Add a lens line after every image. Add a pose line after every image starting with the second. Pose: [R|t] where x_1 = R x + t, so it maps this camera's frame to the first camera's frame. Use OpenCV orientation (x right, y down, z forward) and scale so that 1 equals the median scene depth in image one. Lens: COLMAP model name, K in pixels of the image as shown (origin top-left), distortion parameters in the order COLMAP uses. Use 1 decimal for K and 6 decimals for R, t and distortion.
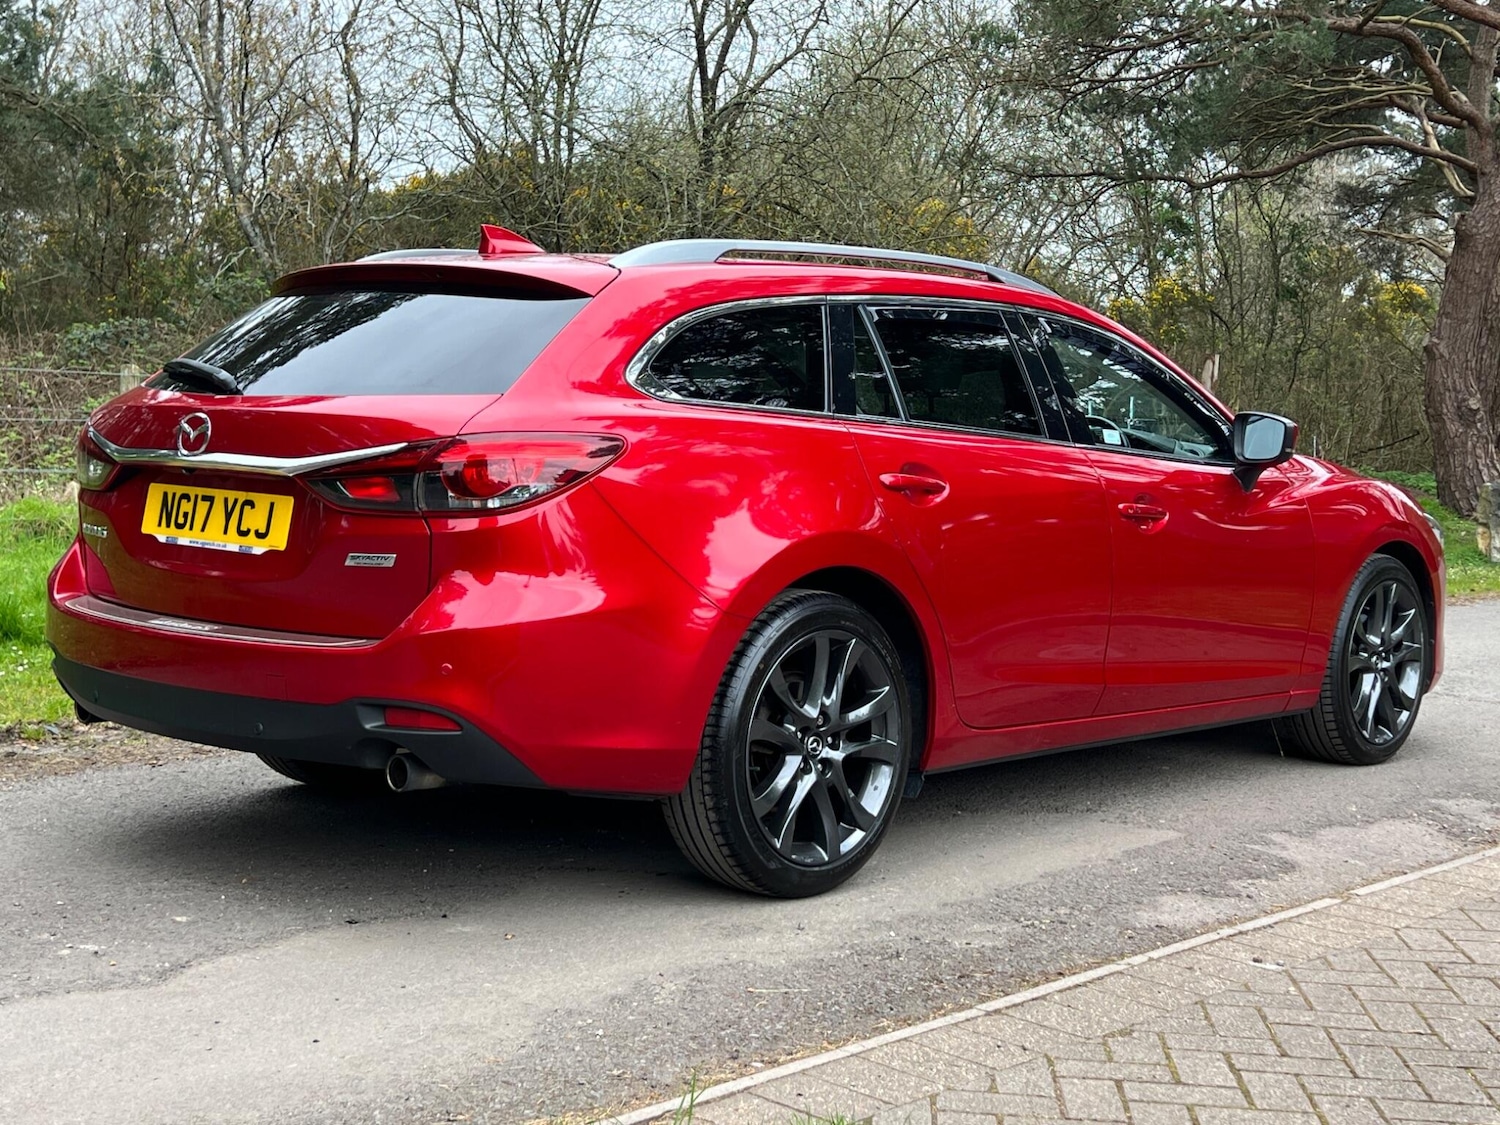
lens RADIAL K [[1930.9, 0, 749.5], [0, 1930.9, 565.9], [0, 0, 1]] dist [0.145391, -0.367829]
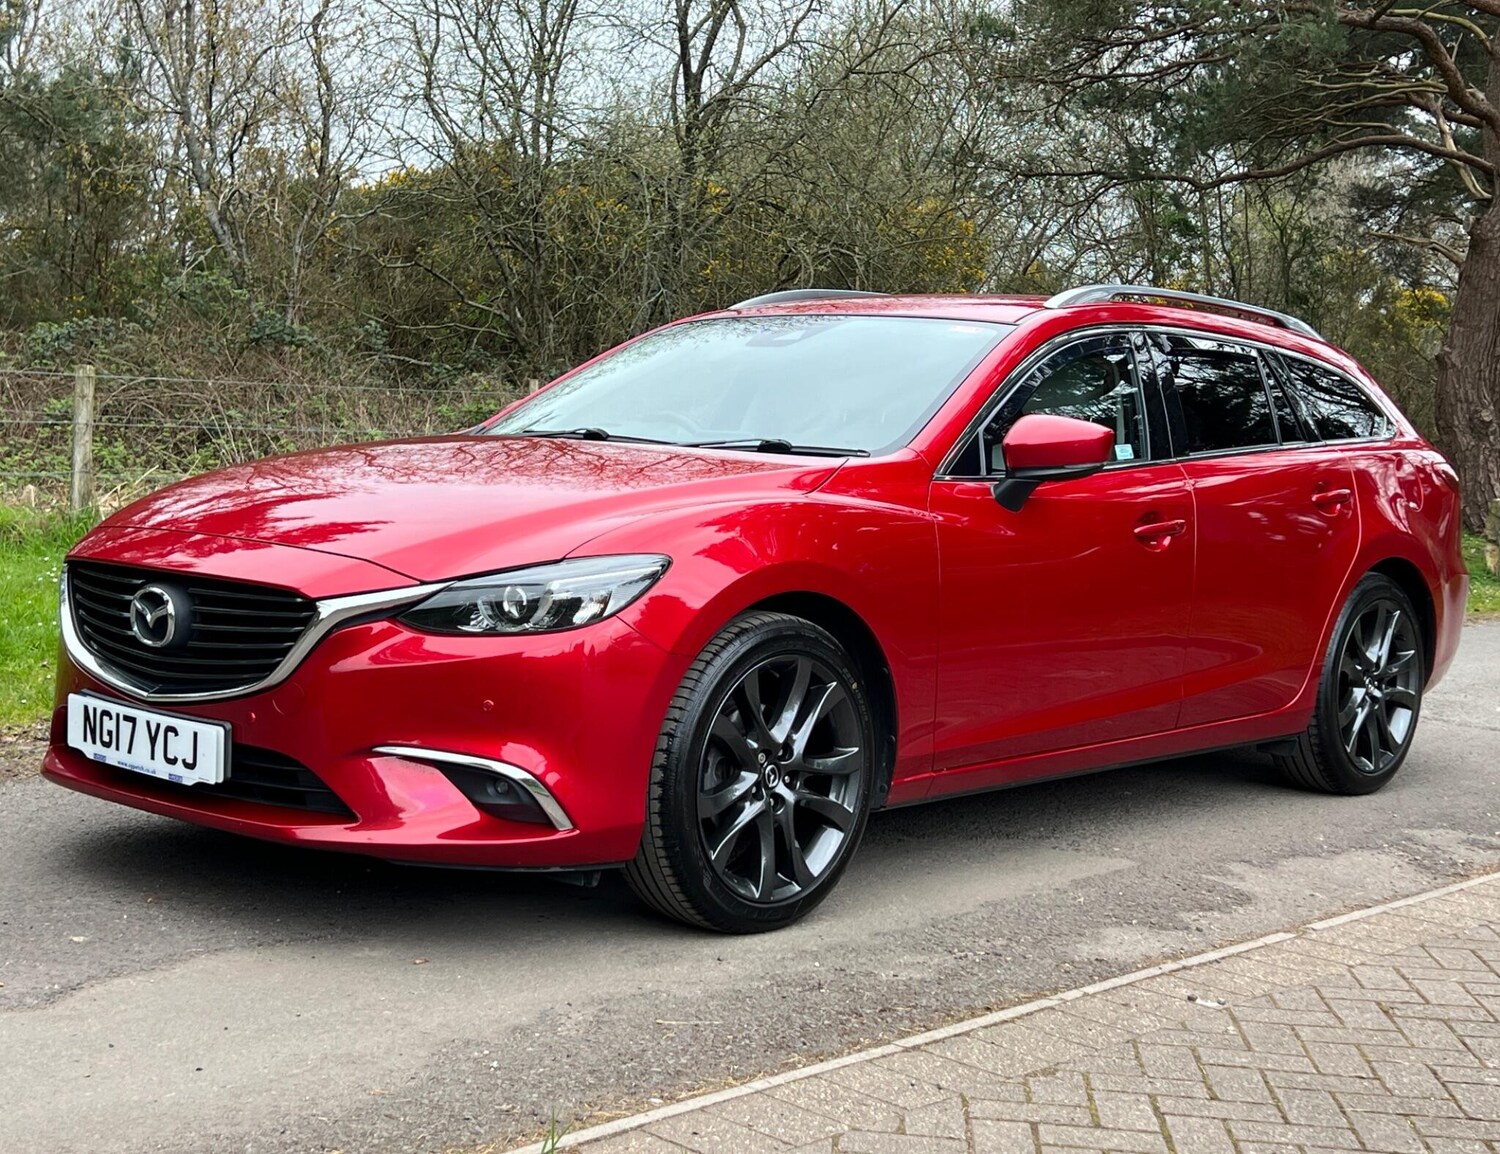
lens RADIAL K [[1984.9, 0, 692.4], [0, 1984.9, 612.9], [0, 0, 1]] dist [0.148748, -0.368896]
pose [[0.999691, 0.009780, -0.022852, 0.030963], [-0.009374, 0.999798, 0.017800, -0.000900], [0.023021, -0.017581, 0.999580, 0.015870]]
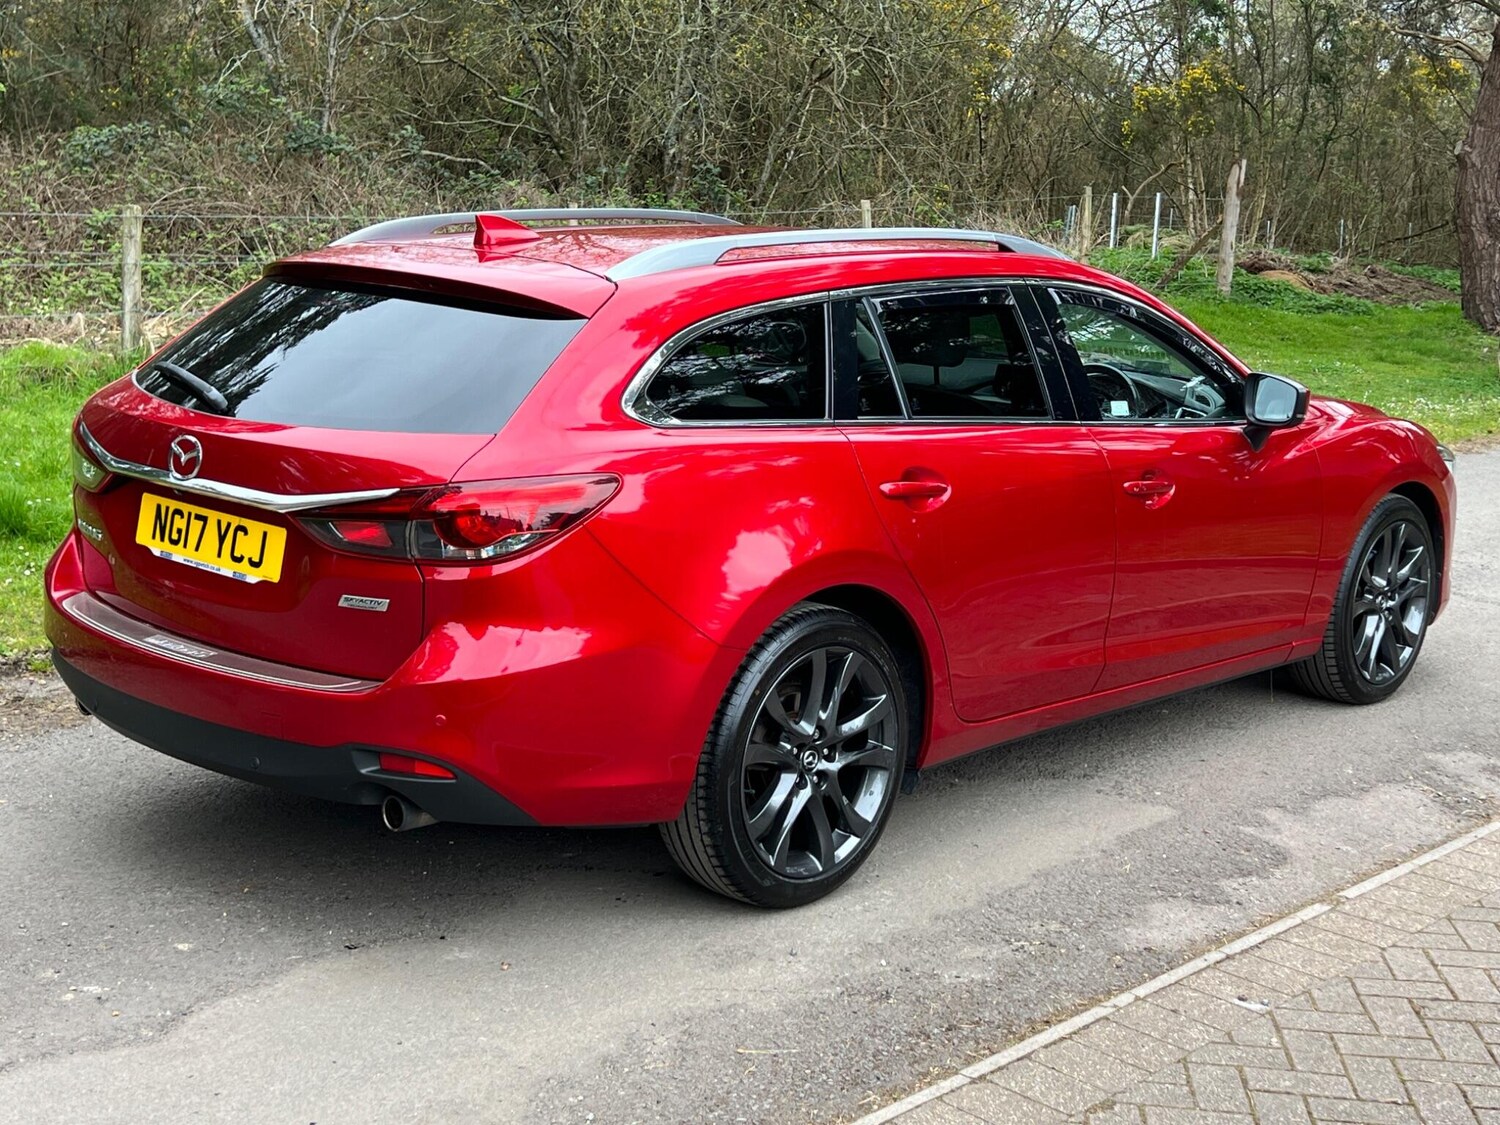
lens RADIAL K [[1929.2, 0, 746.2], [0, 1929.2, 568.1], [0, 0, 1]] dist [0.145916, -0.362754]
pose [[0.999916, 0.009498, -0.008799, 0.008460], [-0.008418, 0.993261, 0.115590, -0.124584], [0.009837, -0.115507, 0.993258, 0.014893]]
